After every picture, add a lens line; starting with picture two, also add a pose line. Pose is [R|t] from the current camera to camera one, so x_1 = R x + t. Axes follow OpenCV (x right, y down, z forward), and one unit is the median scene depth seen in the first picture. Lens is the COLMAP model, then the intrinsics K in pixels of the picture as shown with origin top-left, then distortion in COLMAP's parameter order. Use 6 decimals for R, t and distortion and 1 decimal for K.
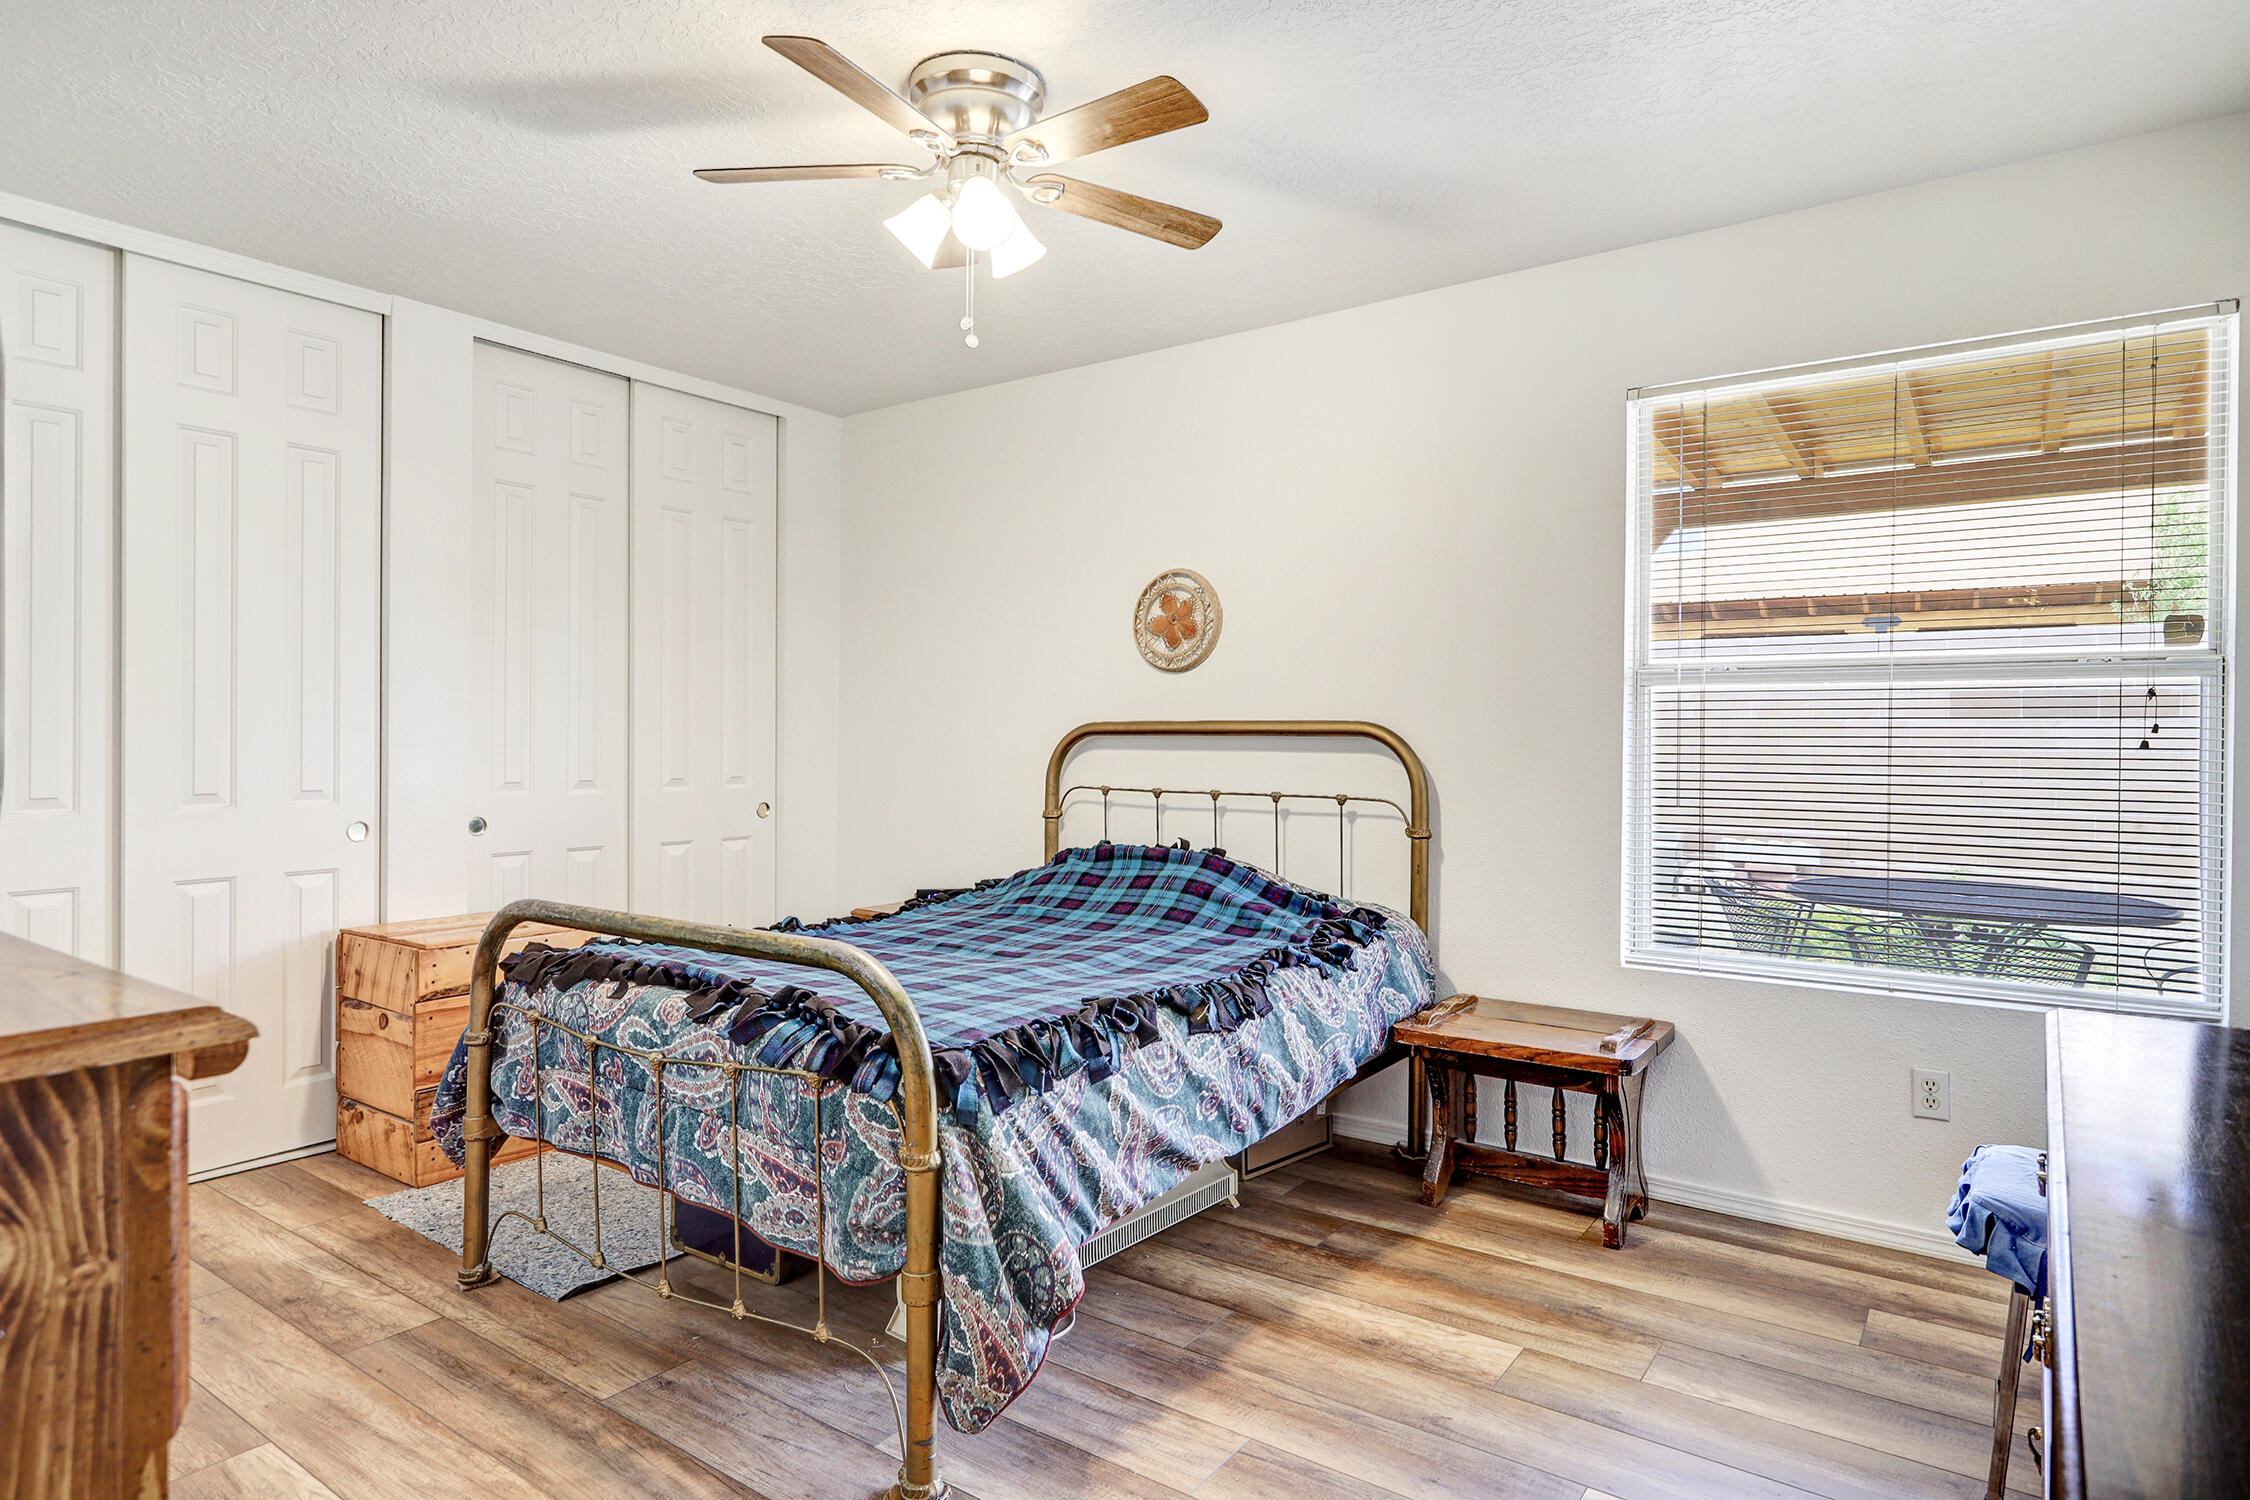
lens RADIAL K [[1202.7, 0, 1139.3], [0, 1202.7, 752.3], [0, 0, 1]] dist [-0.004698, -0.000890]
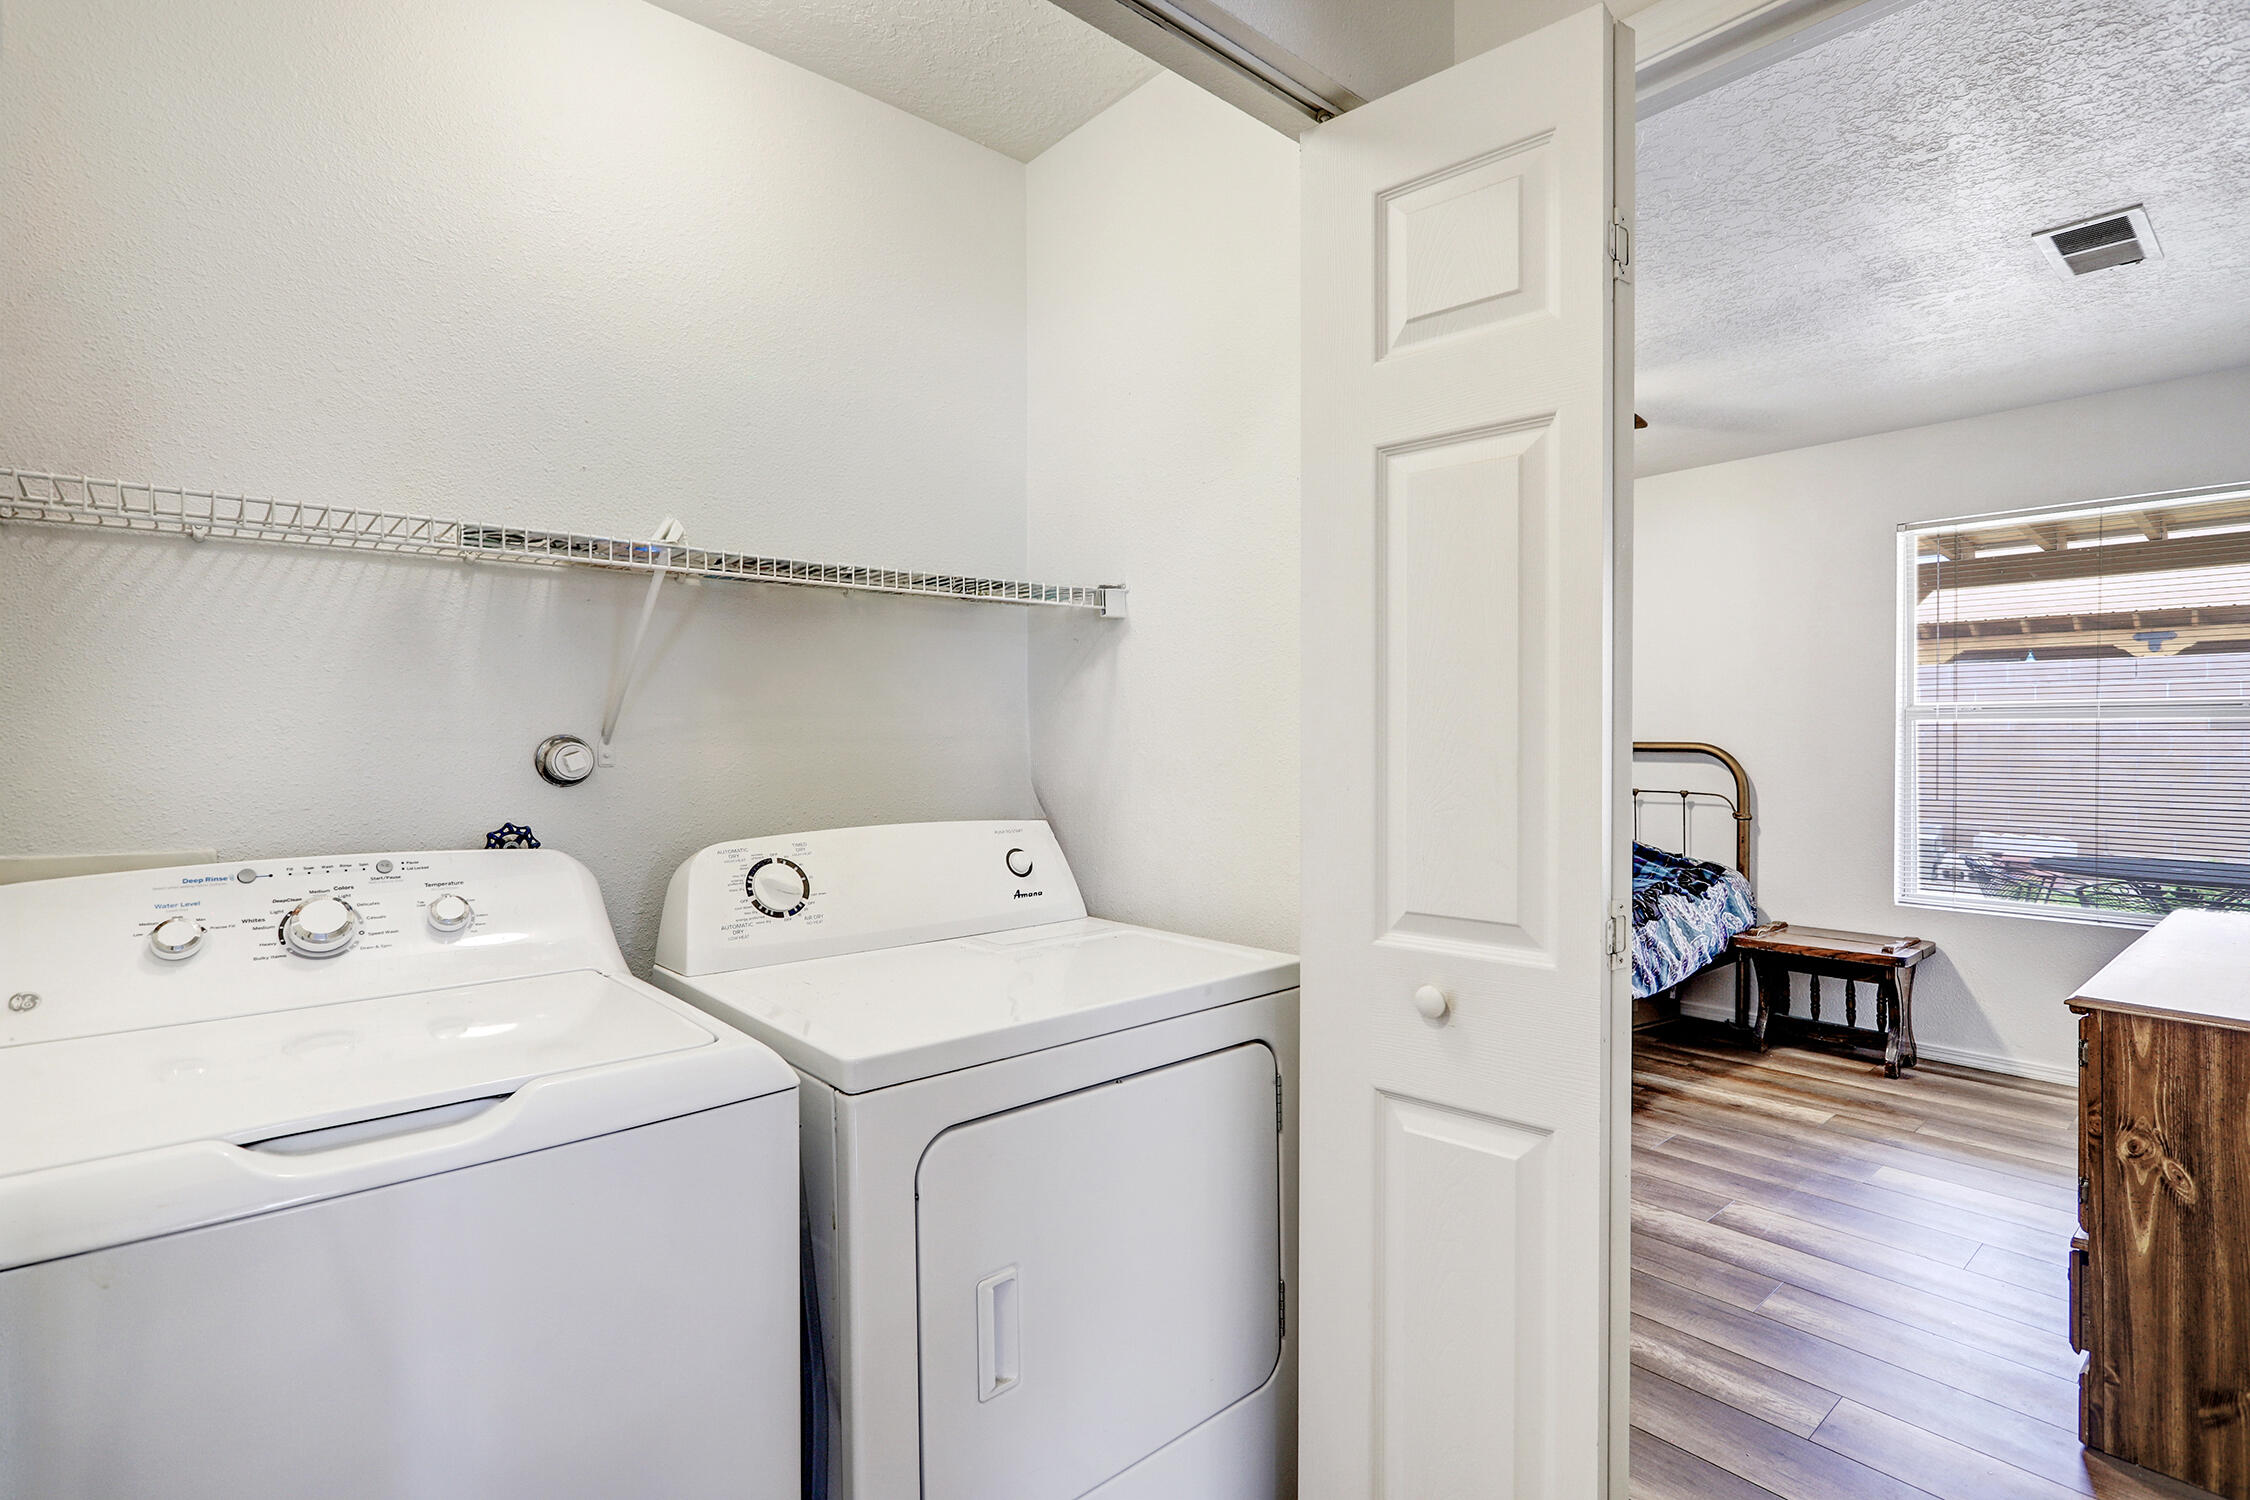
lens RADIAL K [[1067.8, 0, 1125.7], [0, 1067.8, 745.2], [0, 0, 1]] dist [-0.004215, 0.000402]
pose [[0.973629, -0.001861, -0.228129, -0.252534], [-0.000061, 0.999965, -0.008420, -0.012788], [0.228136, 0.008212, 0.973595, -0.566574]]
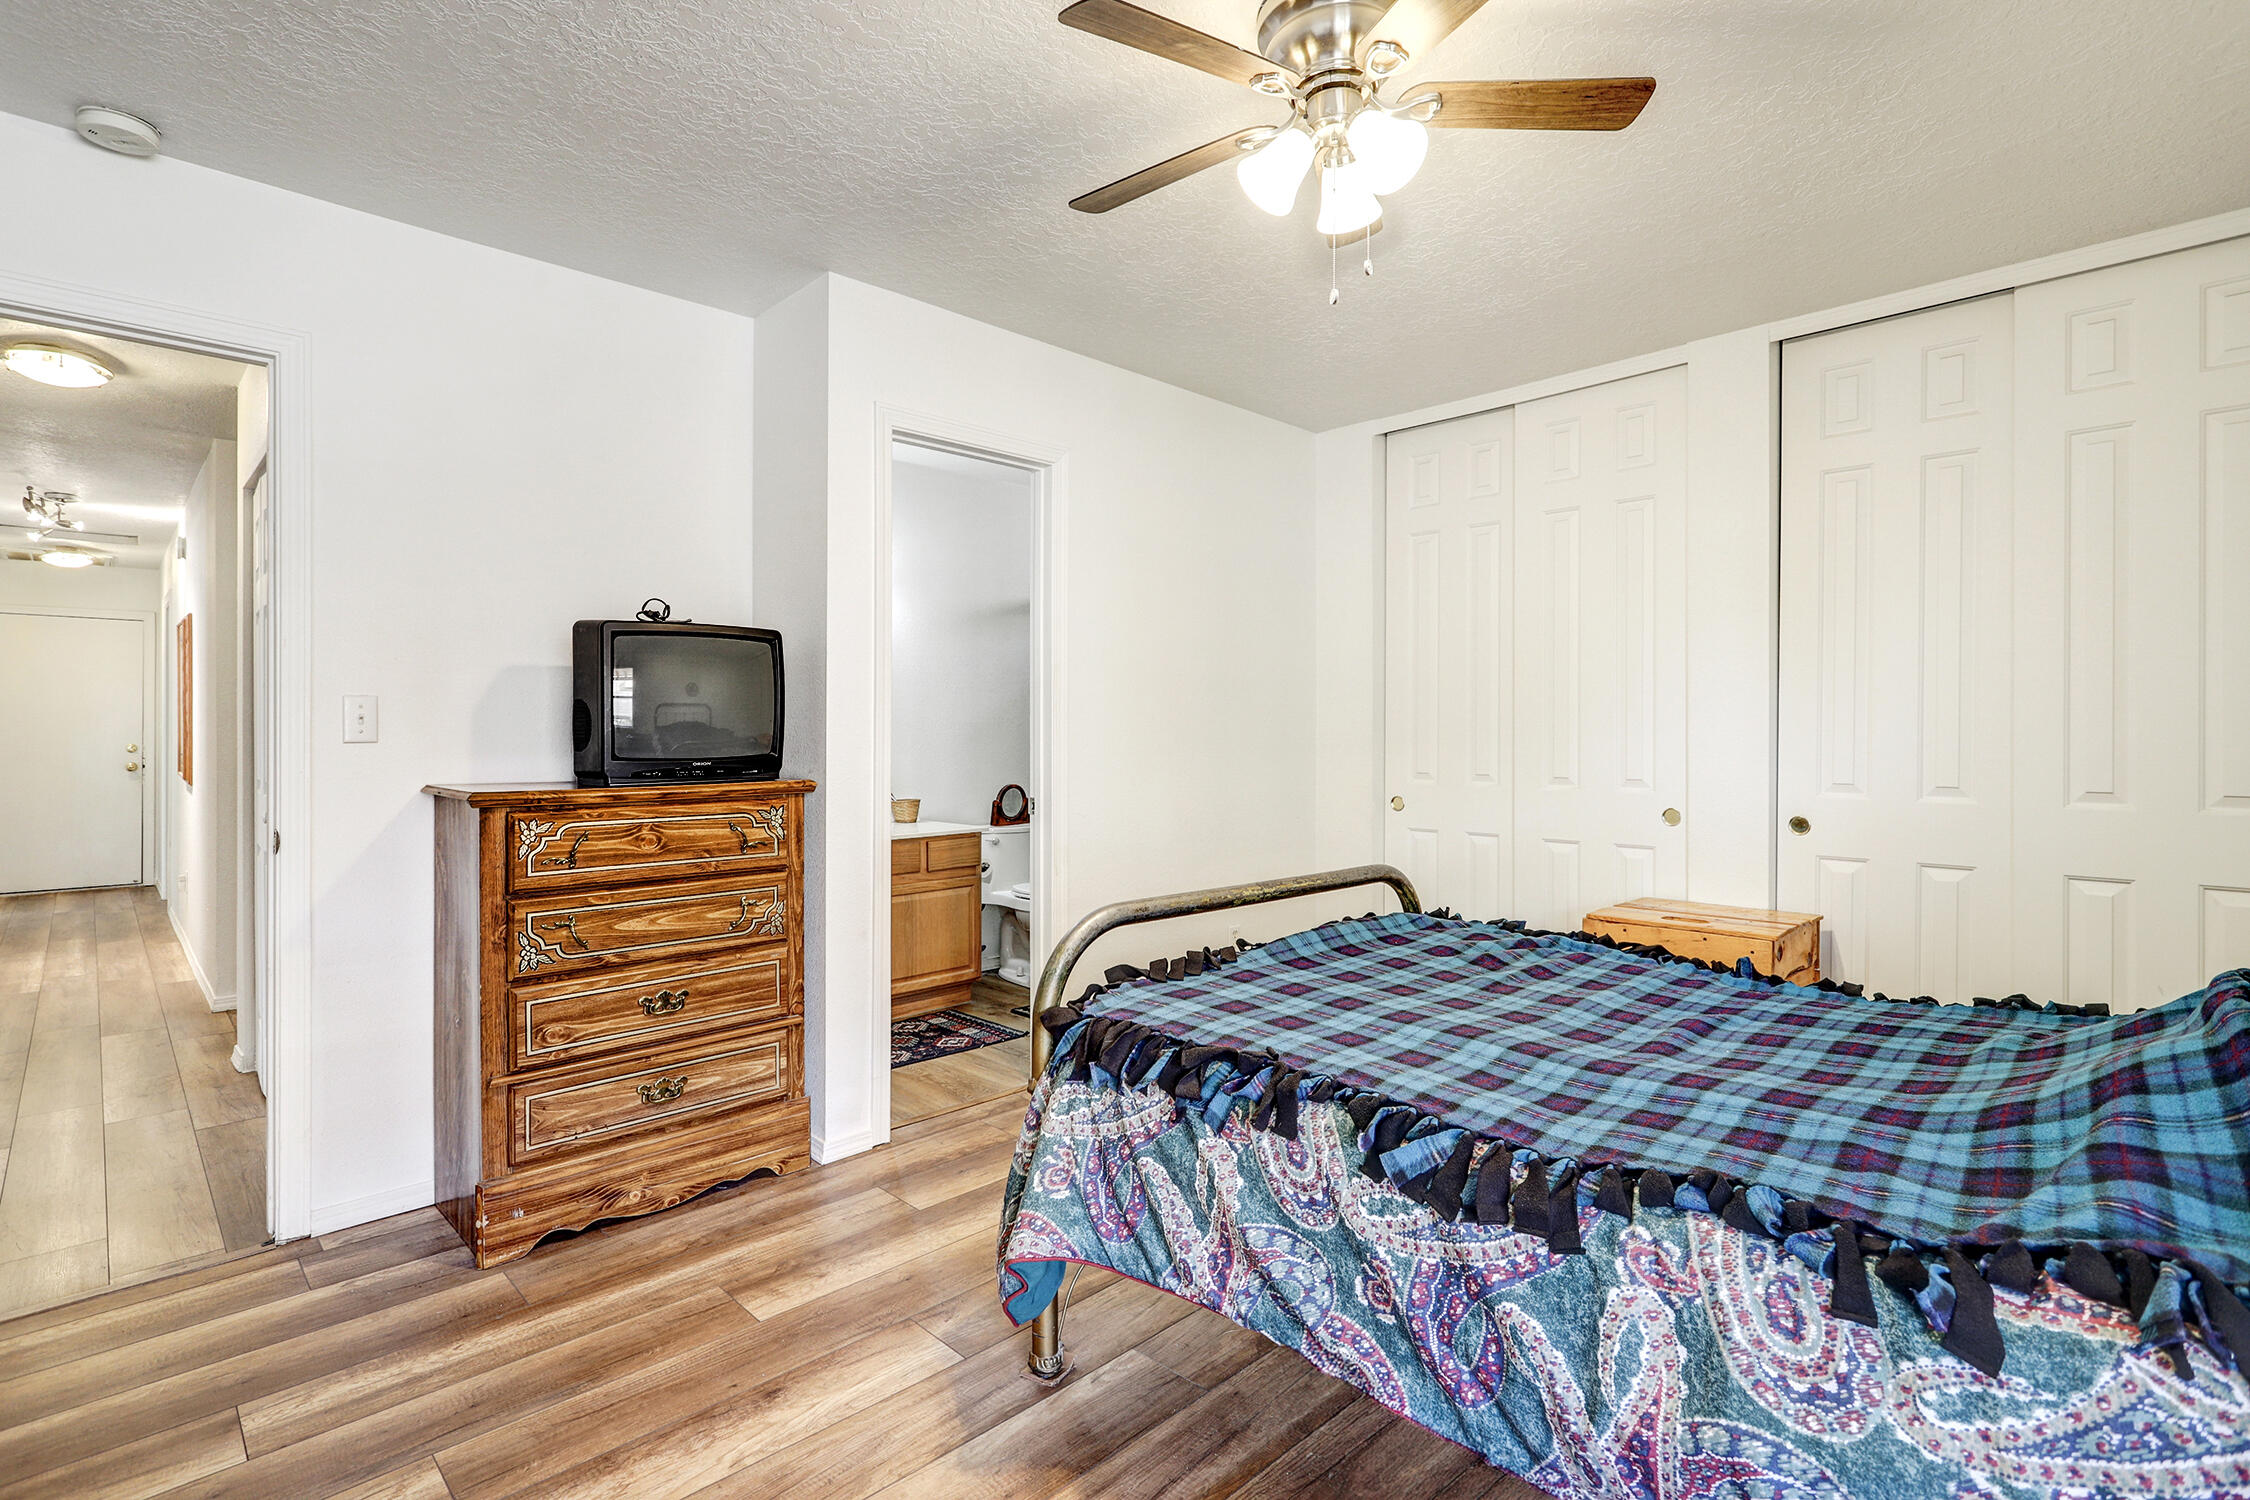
lens RADIAL K [[1067.8, 0, 1141.0], [0, 1067.8, 736.8], [0, 0, 1]] dist [-0.004215, 0.000402]
pose [[-0.176429, -0.004998, -0.984301, 0.529959], [-0.014588, 0.999891, -0.002462, -0.002030], [0.984205, 0.013925, -0.176483, 0.798383]]
